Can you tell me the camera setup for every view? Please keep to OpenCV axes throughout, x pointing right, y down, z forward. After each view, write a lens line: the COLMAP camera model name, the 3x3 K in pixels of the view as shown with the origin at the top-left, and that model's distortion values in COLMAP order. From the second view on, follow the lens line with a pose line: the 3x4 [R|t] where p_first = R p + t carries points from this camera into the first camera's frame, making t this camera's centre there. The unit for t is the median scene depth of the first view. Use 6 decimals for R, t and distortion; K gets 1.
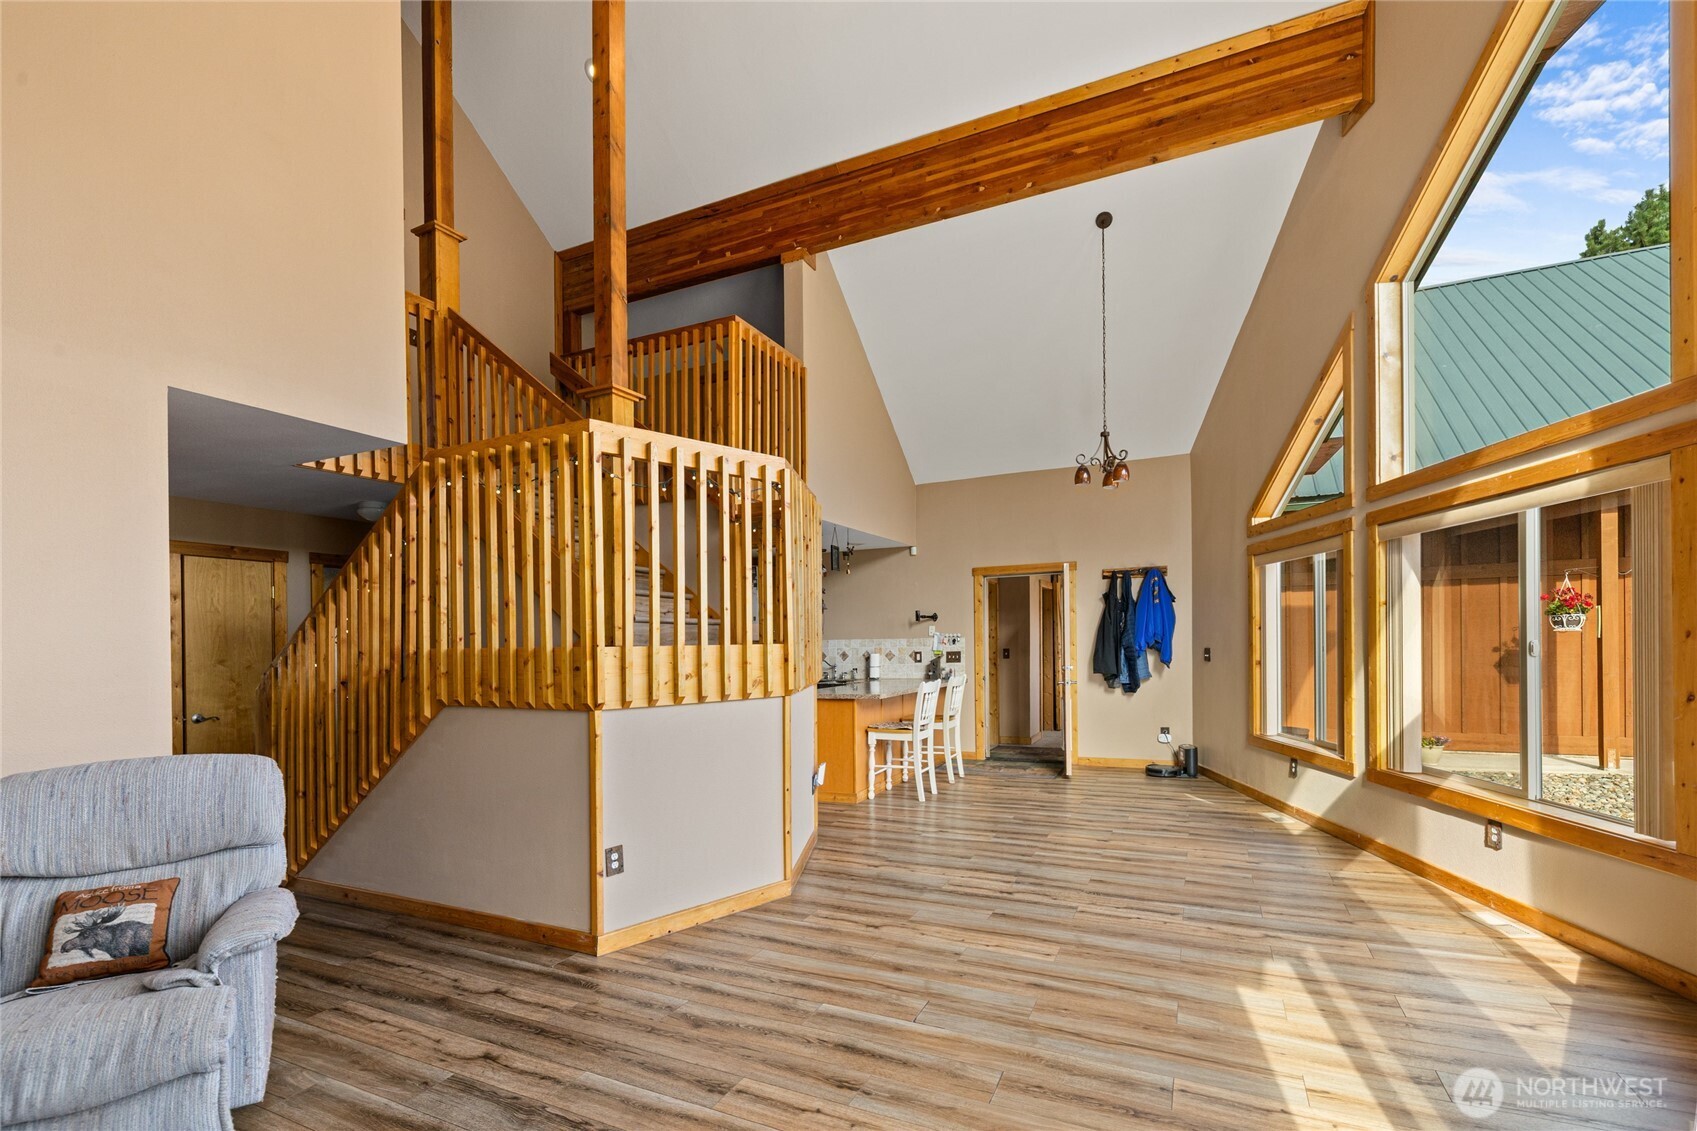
lens RADIAL K [[748.0, 0, 849.6], [0, 748.0, 648.5], [0, 0, 1]] dist [0.001819, 0.000288]
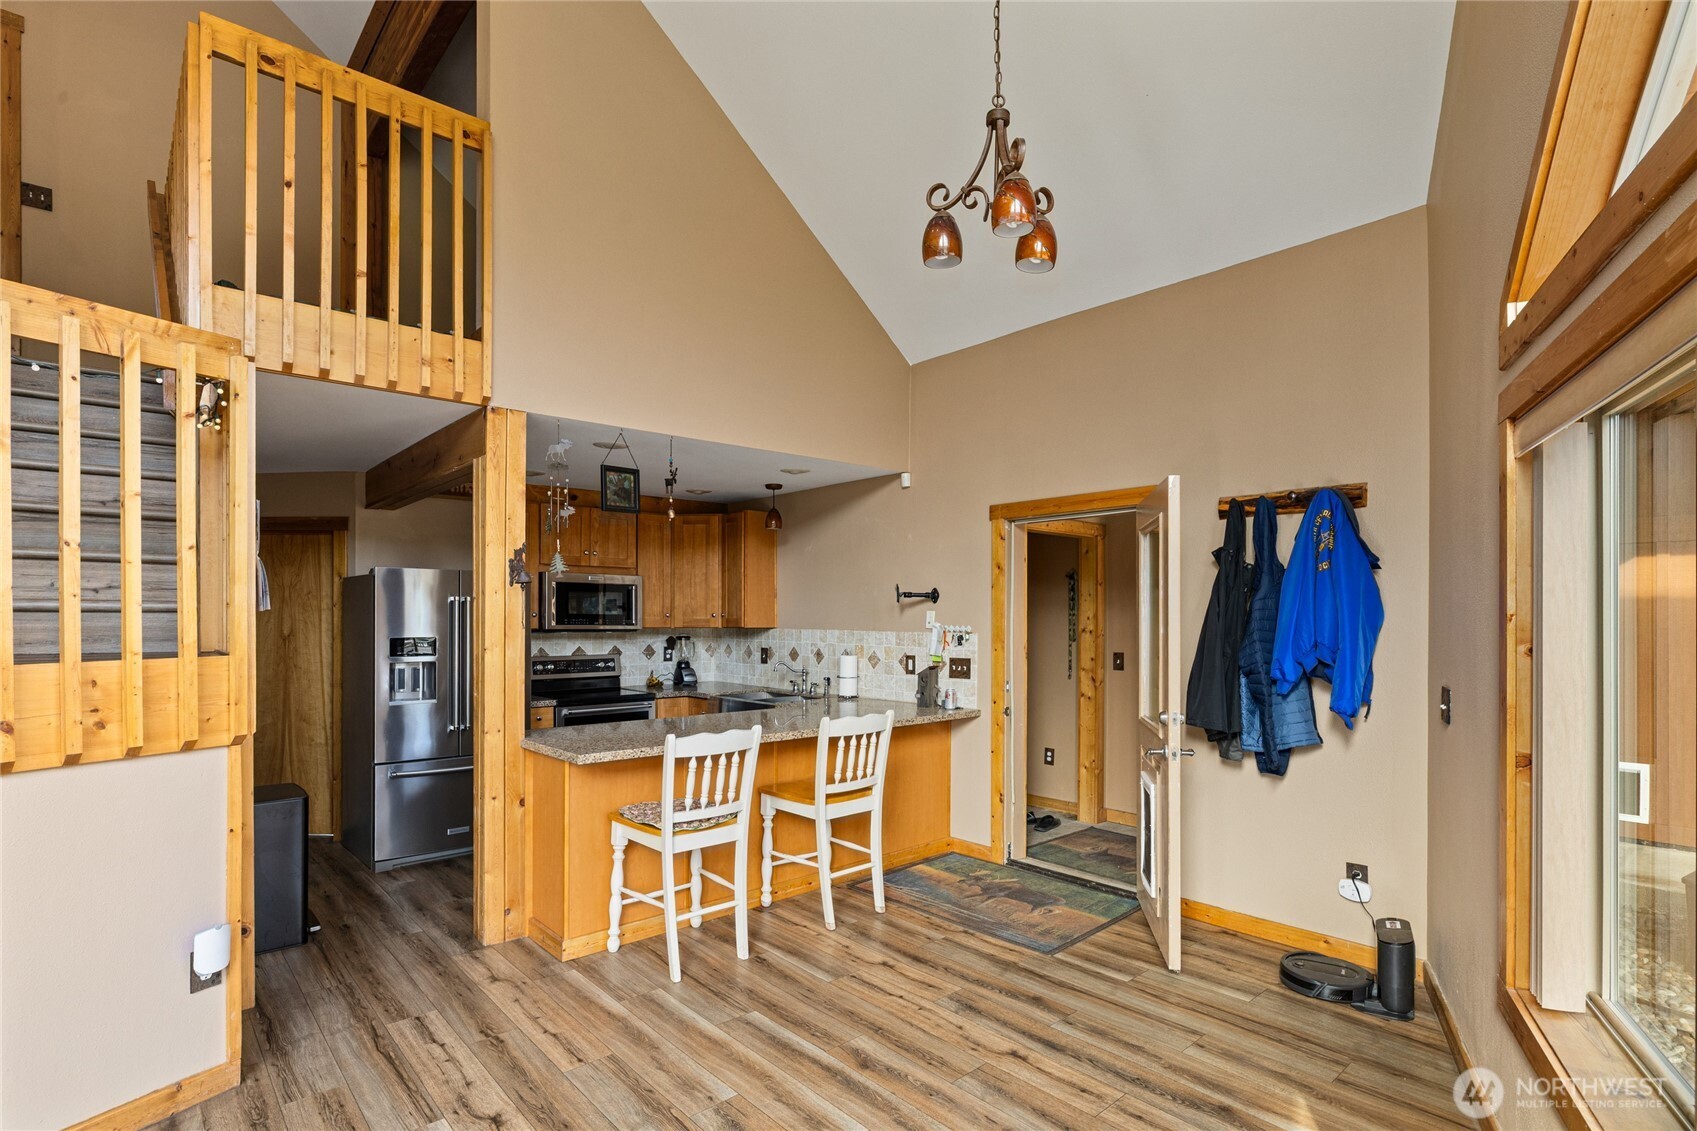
lens RADIAL K [[839.0, 0, 813.5], [0, 839.0, 619.2], [0, 0, 1]] dist [-0.001910, -0.000112]
pose [[0.918031, 0.023913, -0.395788, 0.318321], [-0.023870, 0.999702, 0.005034, -0.028780], [0.395790, 0.004826, 0.918328, 0.434642]]
